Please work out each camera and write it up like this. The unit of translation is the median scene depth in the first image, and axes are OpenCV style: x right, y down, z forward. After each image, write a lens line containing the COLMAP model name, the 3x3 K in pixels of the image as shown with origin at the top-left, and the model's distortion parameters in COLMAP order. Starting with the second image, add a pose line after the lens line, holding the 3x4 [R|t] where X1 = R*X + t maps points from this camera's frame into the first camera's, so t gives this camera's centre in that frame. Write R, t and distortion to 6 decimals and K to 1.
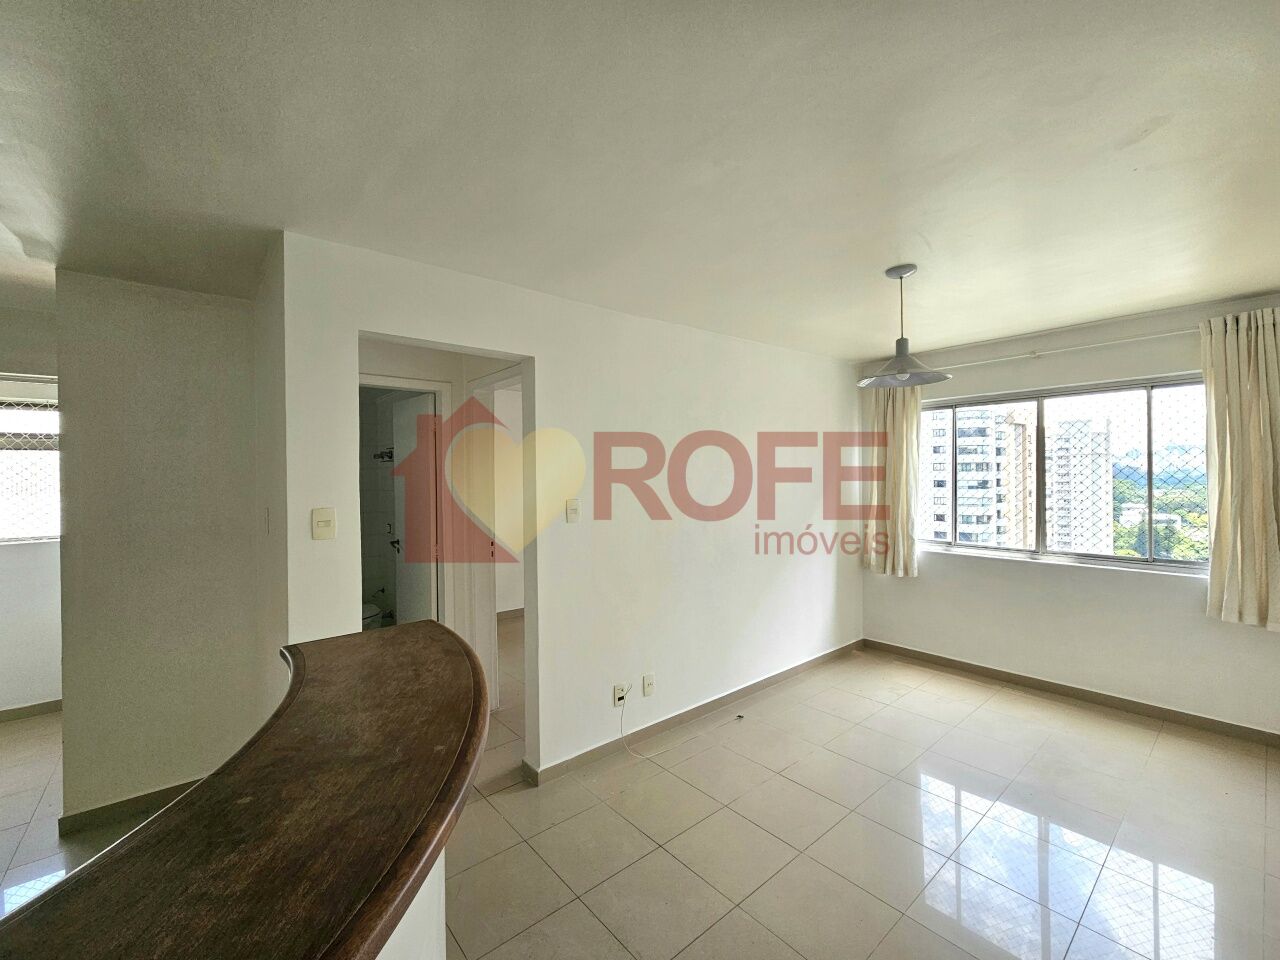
lens RADIAL K [[528.2, 0, 640.0], [0, 528.2, 480.0], [0, 0, 1]] dist [0.002540, 0.000187]
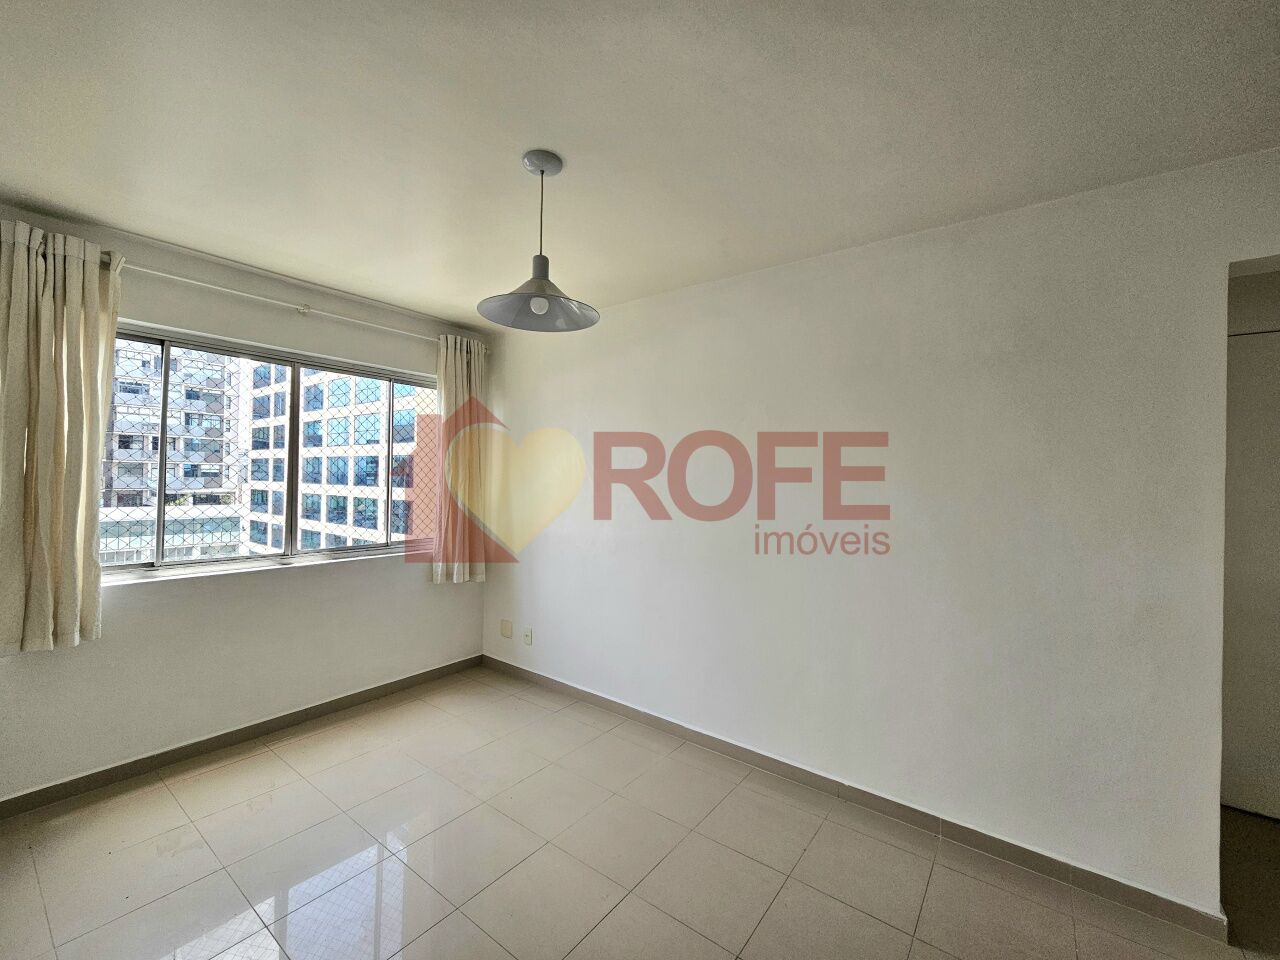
lens RADIAL K [[528.2, 0, 640.0], [0, 528.2, 480.0], [0, 0, 1]] dist [0.002540, 0.000187]
pose [[-0.228159, 0.009709, 0.973576, -0.154220], [-0.004615, 0.999928, -0.011054, 0.029887], [-0.973613, -0.007015, -0.228097, 0.672002]]
